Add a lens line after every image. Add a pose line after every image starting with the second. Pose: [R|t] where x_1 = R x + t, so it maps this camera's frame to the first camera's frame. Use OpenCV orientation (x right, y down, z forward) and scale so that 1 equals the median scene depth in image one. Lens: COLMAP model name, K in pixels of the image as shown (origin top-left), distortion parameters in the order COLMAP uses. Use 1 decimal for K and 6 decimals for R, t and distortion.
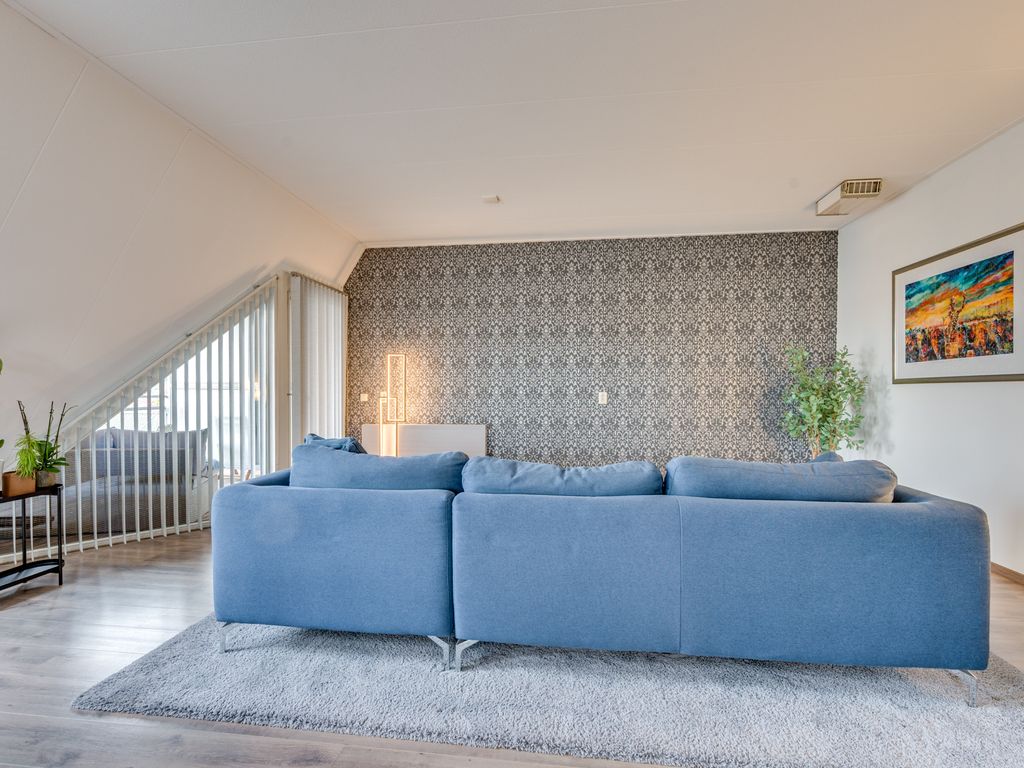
lens RADIAL K [[476.0, 0, 510.8], [0, 476.0, 396.7], [0, 0, 1]] dist [0.001744, -0.000334]
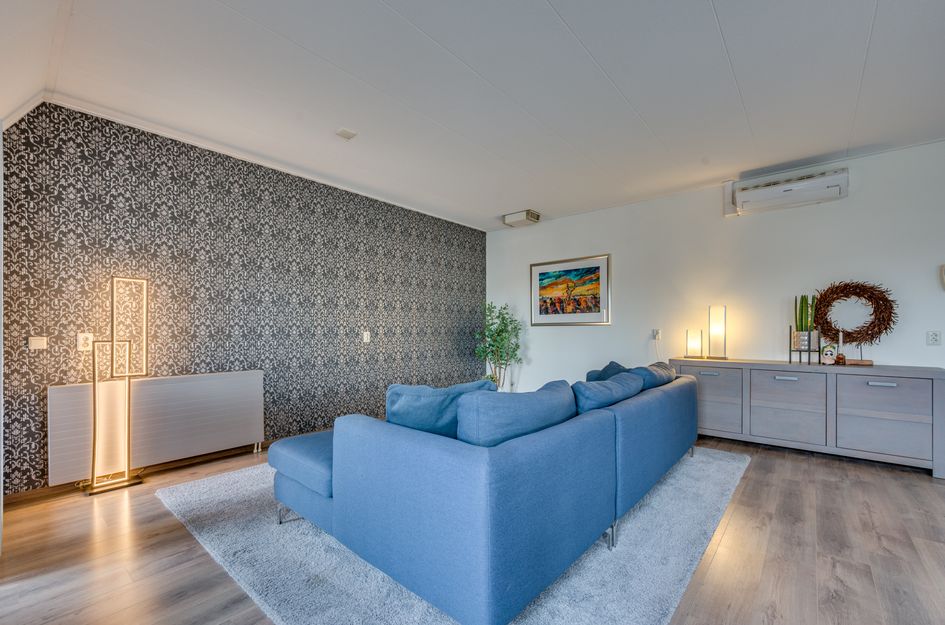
lens RADIAL K [[399.7, 0, 474.7], [0, 399.7, 330.6], [0, 0, 1]] dist [0.000205, 0.000218]
pose [[0.545205, -0.003628, 0.838295, -0.563457], [0.014510, 0.999882, -0.005109, -0.004714], [-0.838177, 0.014950, 0.545193, 0.329776]]
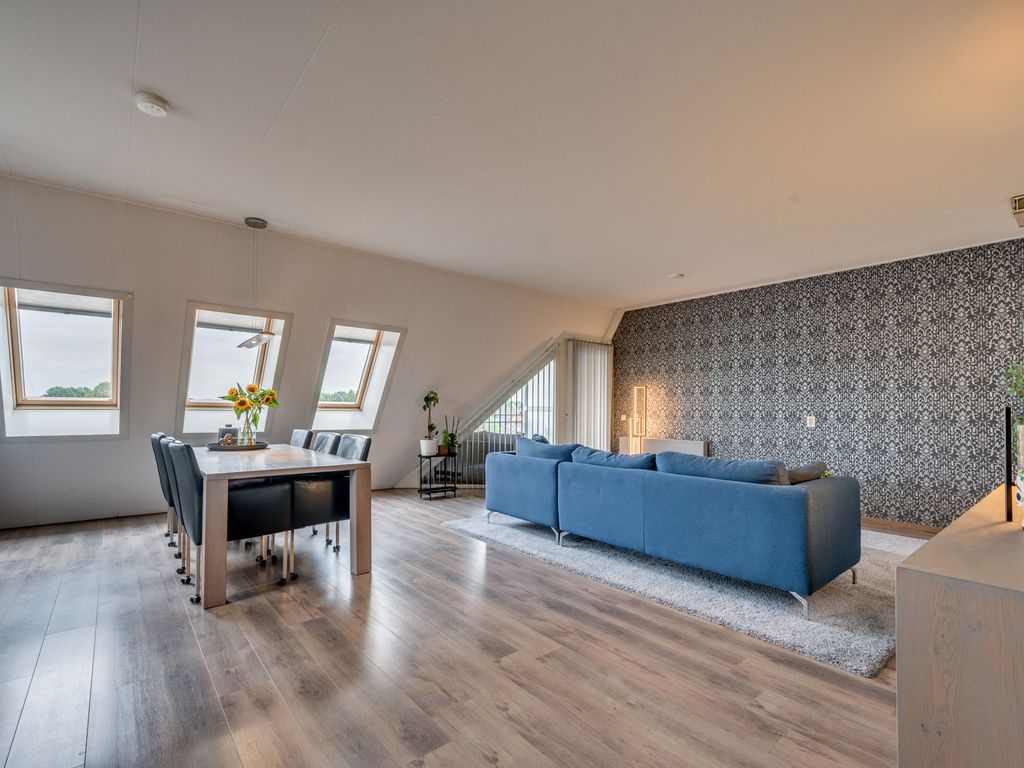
lens RADIAL K [[482.5, 0, 513.5], [0, 482.5, 403.8], [0, 0, 1]] dist [0.001246, -0.000082]
pose [[0.731300, -0.003331, -0.682048, 0.549165], [-0.018644, 0.999517, -0.024872, 0.002361], [0.681801, 0.030905, 0.730885, -0.331650]]
